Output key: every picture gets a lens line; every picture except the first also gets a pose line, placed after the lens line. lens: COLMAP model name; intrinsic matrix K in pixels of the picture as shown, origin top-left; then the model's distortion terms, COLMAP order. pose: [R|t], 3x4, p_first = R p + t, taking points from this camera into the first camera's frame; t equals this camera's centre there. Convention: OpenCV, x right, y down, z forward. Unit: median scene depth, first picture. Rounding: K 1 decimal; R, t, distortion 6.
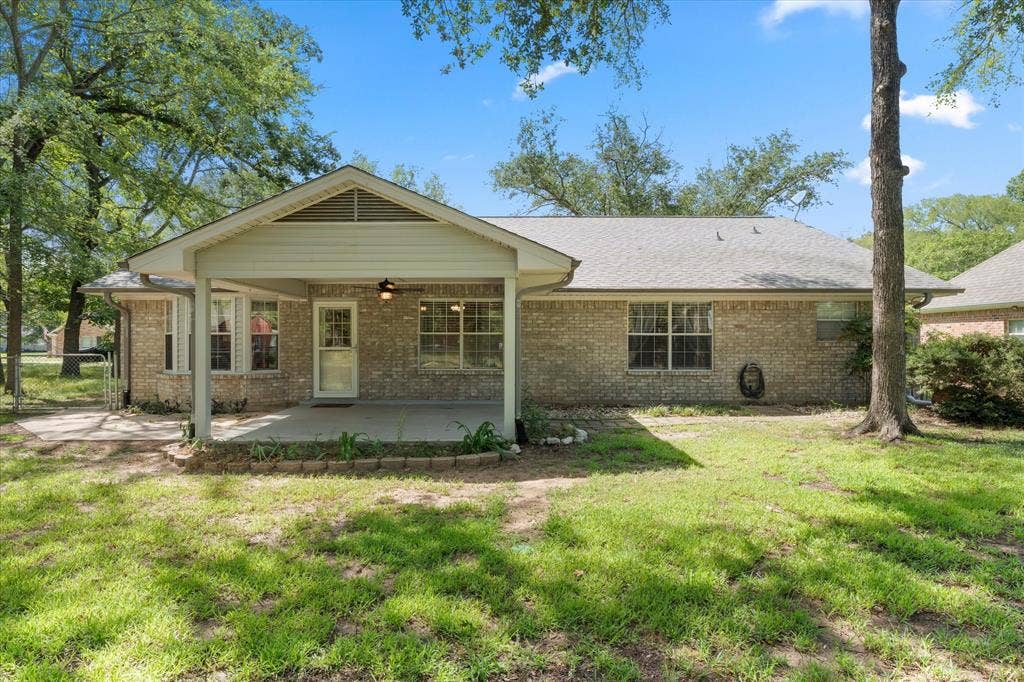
lens RADIAL K [[493.1, 0, 505.5], [0, 493.1, 334.1], [0, 0, 1]] dist [-0.000665, -0.000894]
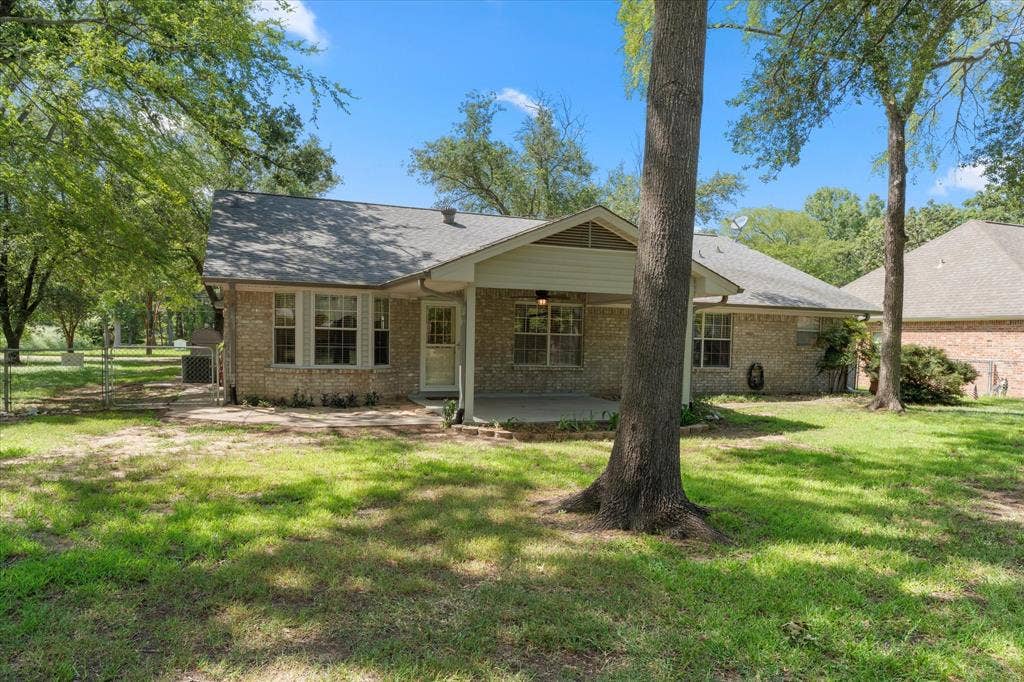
lens RADIAL K [[555.8, 0, 512.3], [0, 555.8, 348.6], [0, 0, 1]] dist [0.000939, -0.000008]
pose [[0.952364, 0.016820, 0.304501, -0.576276], [-0.027751, 0.999115, 0.031605, -0.005739], [-0.303700, -0.038549, 0.951988, -0.191245]]
